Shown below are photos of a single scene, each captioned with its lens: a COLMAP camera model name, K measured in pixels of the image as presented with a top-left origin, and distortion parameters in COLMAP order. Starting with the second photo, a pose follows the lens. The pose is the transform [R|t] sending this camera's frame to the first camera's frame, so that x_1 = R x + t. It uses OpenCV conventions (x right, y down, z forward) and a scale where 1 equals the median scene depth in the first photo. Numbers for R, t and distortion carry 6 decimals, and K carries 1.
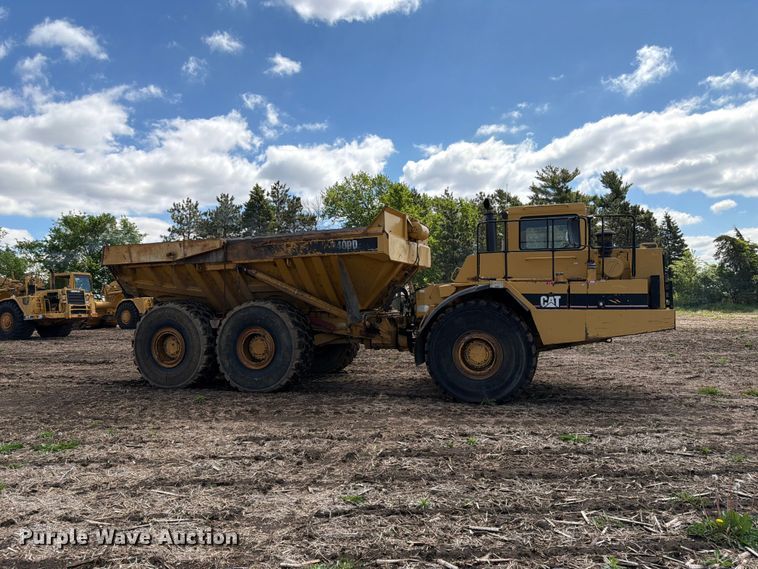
lens RADIAL K [[533.0, 0, 383.2], [0, 533.0, 293.2], [0, 0, 1]] dist [0.062684, -0.081080]
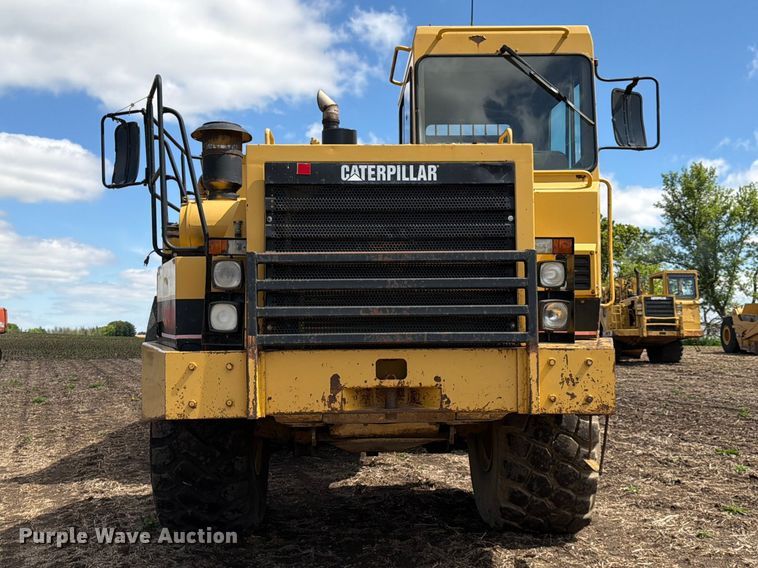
lens RADIAL K [[808.6, 0, 371.9], [0, 808.6, 284.7], [0, 0, 1]] dist [0.142287, -0.266598]
pose [[0.314451, -0.037256, -0.948542, 0.134024], [0.023788, 0.999225, -0.031360, 0.001446], [0.948976, -0.012702, 0.315093, 0.128260]]
